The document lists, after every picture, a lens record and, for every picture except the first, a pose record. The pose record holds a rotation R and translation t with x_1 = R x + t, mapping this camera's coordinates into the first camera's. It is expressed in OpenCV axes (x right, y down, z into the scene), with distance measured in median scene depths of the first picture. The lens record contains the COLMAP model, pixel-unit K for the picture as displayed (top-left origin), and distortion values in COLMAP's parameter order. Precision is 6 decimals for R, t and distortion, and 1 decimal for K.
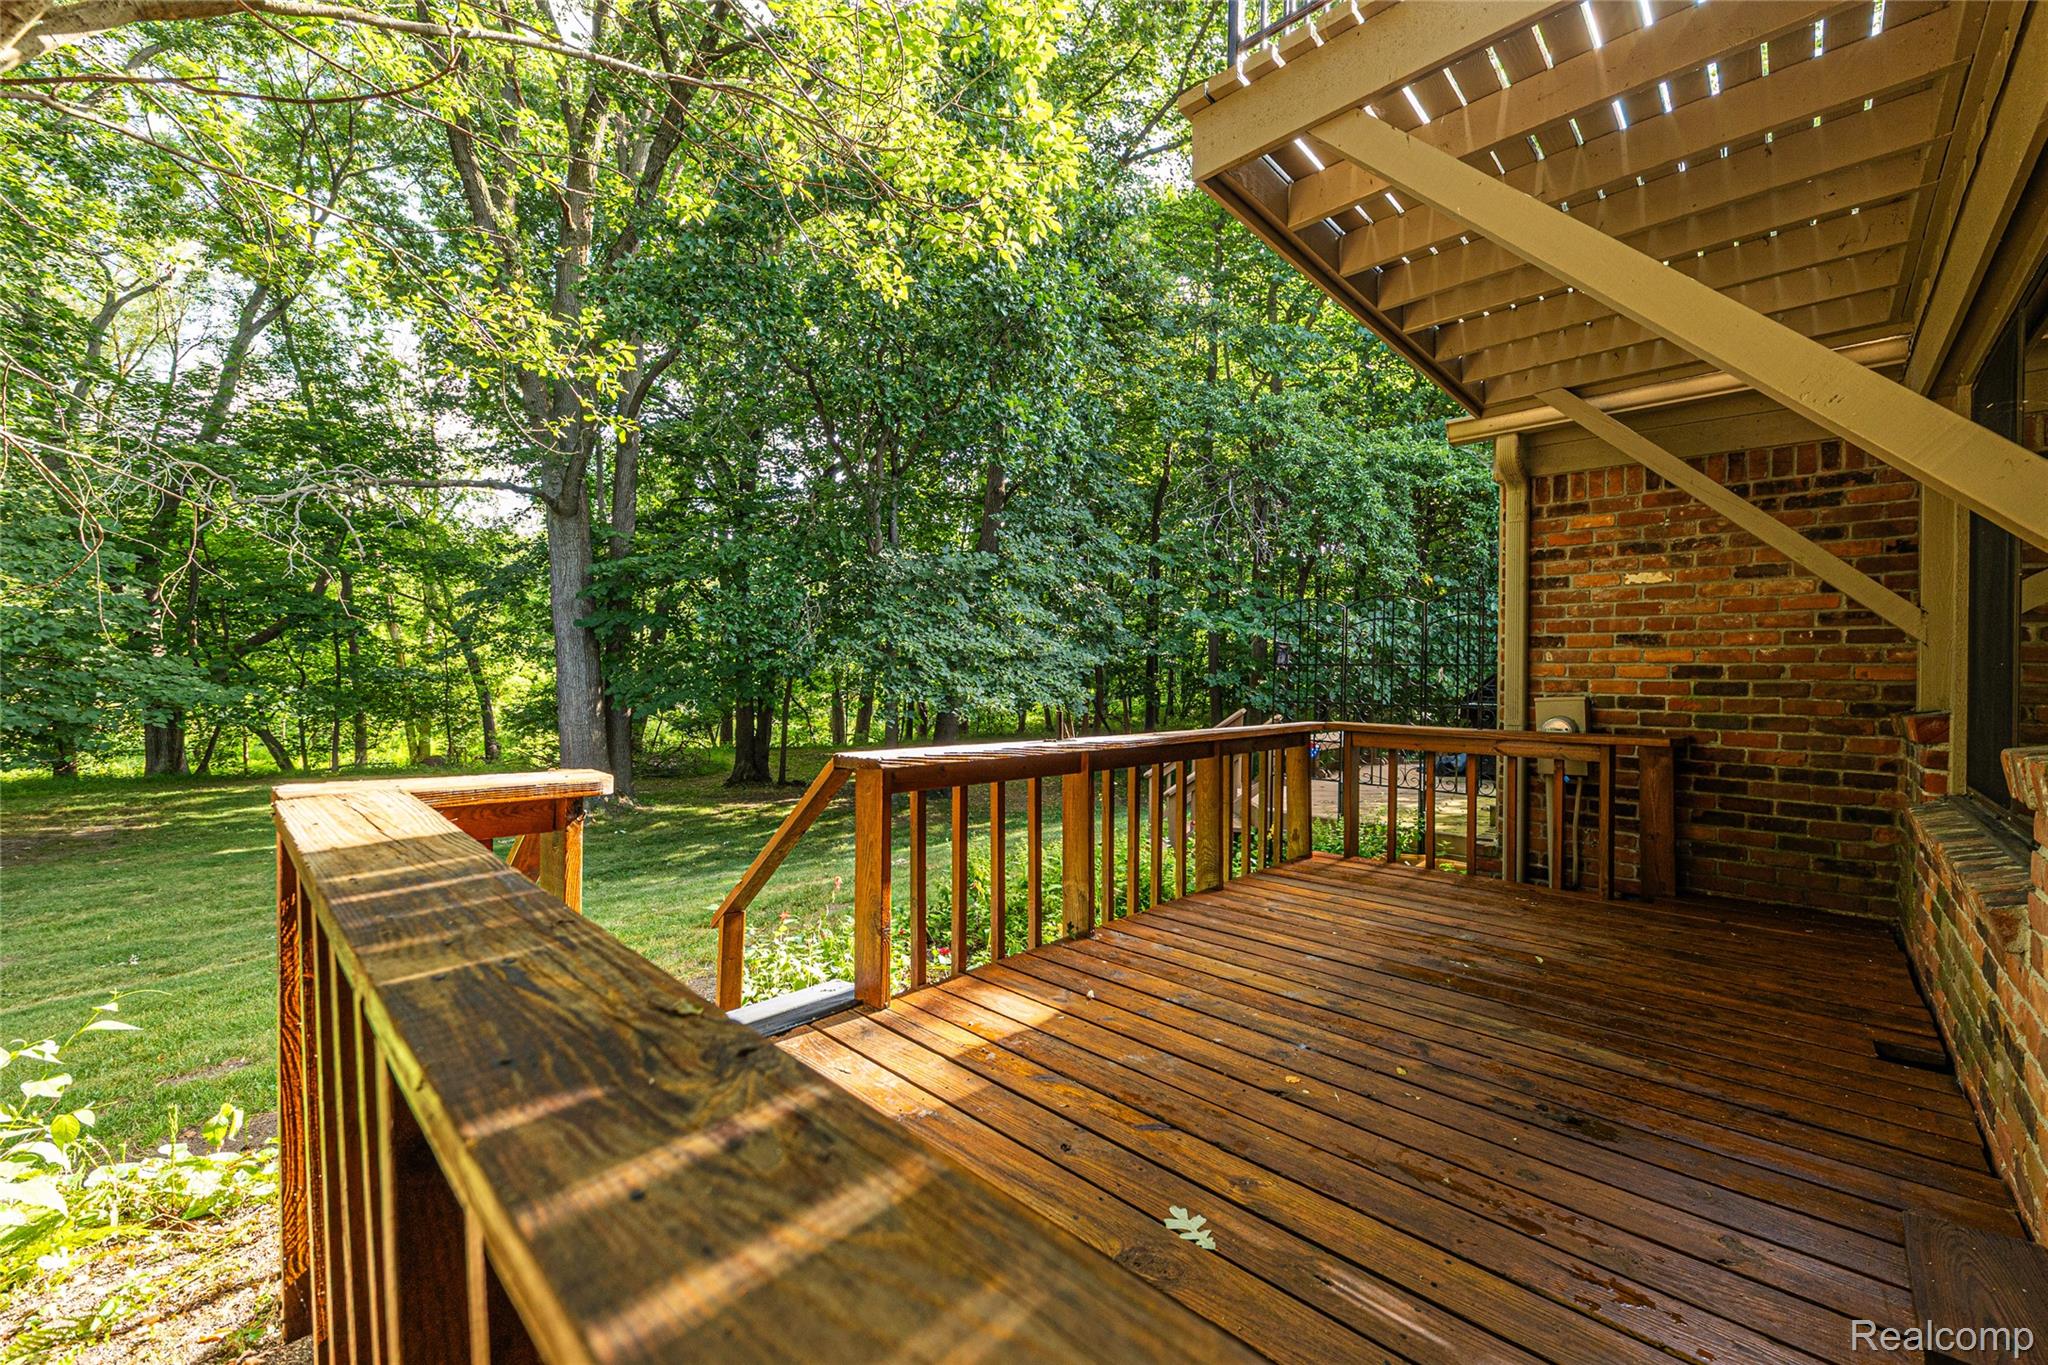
lens RADIAL K [[816.3, 0, 1030.2], [0, 816.3, 681.9], [0, 0, 1]] dist [-0.002505, -0.001233]
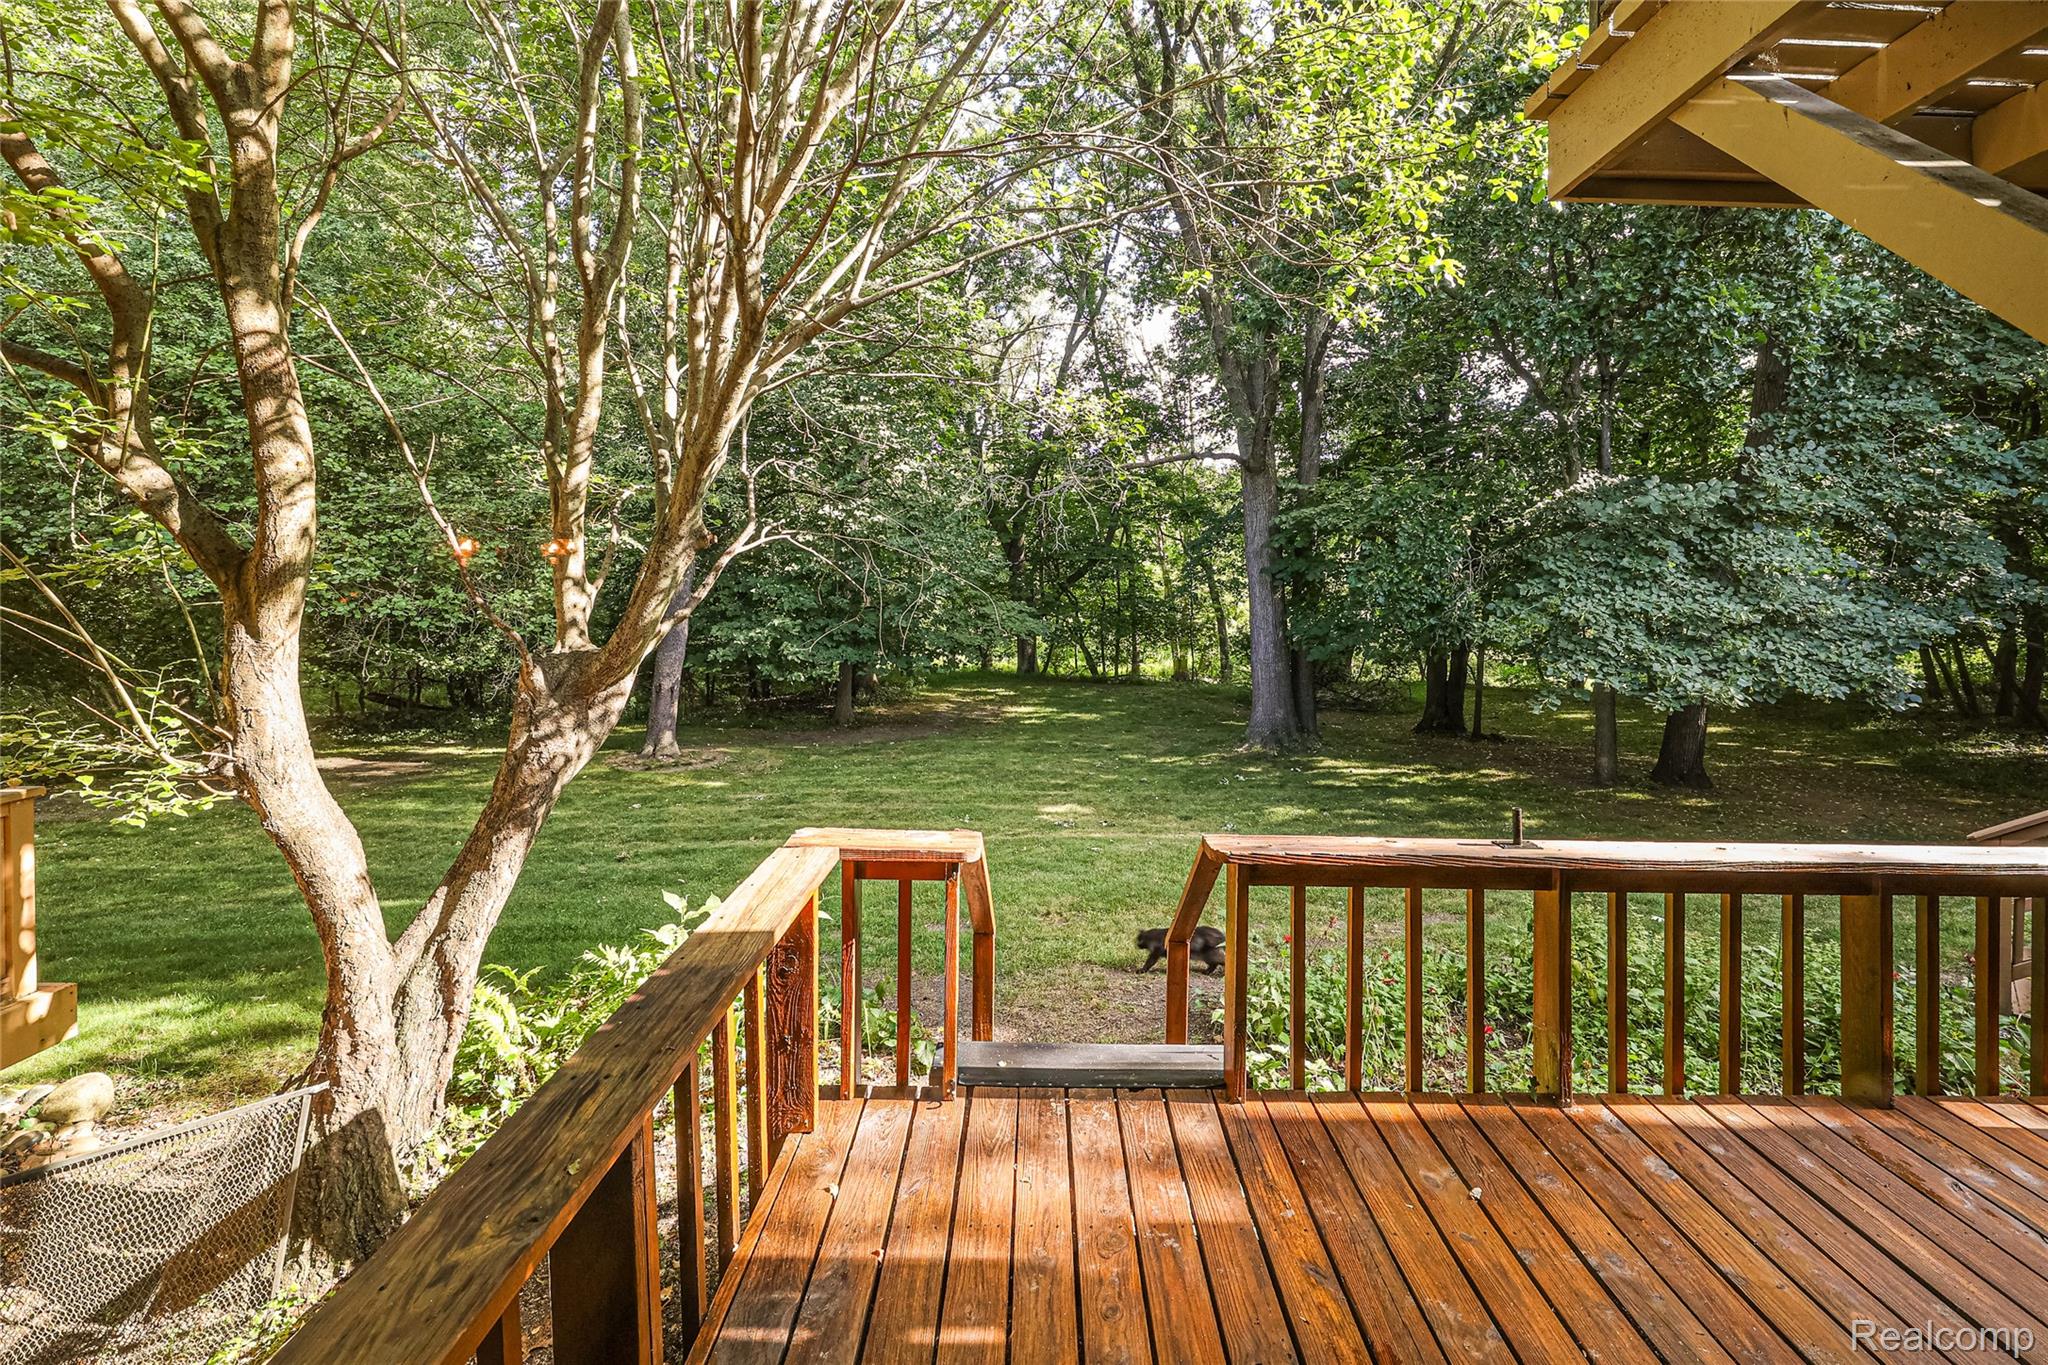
lens RADIAL K [[846.3, 0, 1052.2], [0, 846.3, 589.5], [0, 0, 1]] dist [-0.001389, -0.000086]
pose [[0.688209, 0.001908, -0.725510, 0.232732], [-0.010044, 0.999926, -0.006898, -0.122576], [0.725443, 0.012035, 0.688177, 0.064566]]
